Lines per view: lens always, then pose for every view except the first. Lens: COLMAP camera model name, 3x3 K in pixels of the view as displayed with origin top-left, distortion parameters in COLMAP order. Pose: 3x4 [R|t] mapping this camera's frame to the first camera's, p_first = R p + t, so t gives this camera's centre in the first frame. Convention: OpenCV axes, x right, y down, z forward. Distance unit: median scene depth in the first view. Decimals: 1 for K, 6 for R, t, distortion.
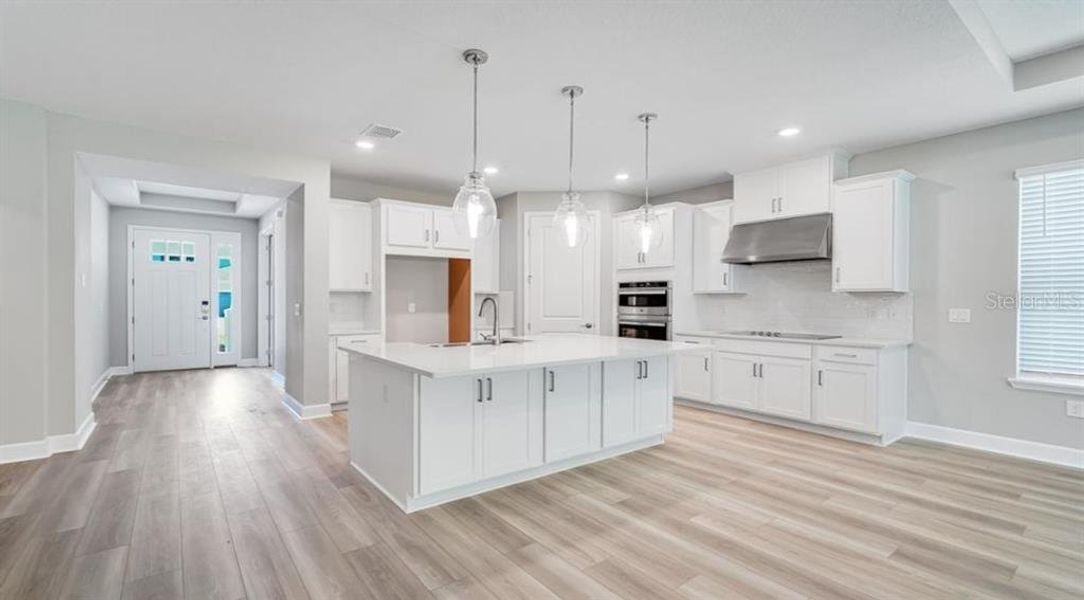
lens RADIAL K [[492.3, 0, 548.4], [0, 492.3, 302.6], [0, 0, 1]] dist [-0.009597, 0.000331]
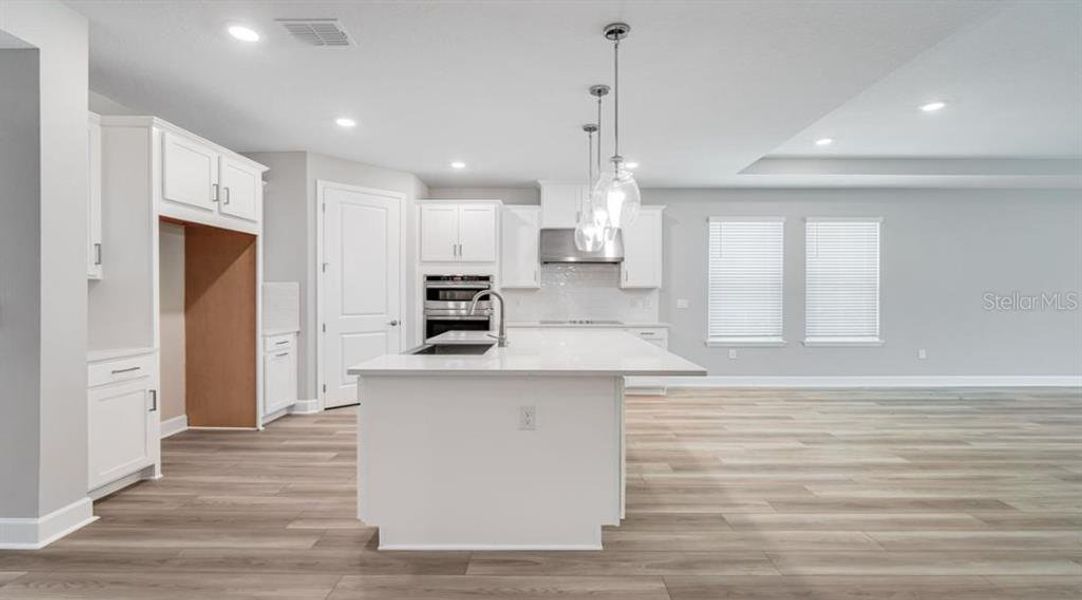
lens RADIAL K [[491.4, 0, 550.1], [0, 491.4, 296.1], [0, 0, 1]] dist [-0.009597, 0.000331]
pose [[0.606623, -0.004197, 0.794978, -0.604636], [0.003793, 0.999990, 0.002384, -0.003333], [-0.794980, 0.001569, 0.606633, 0.339126]]
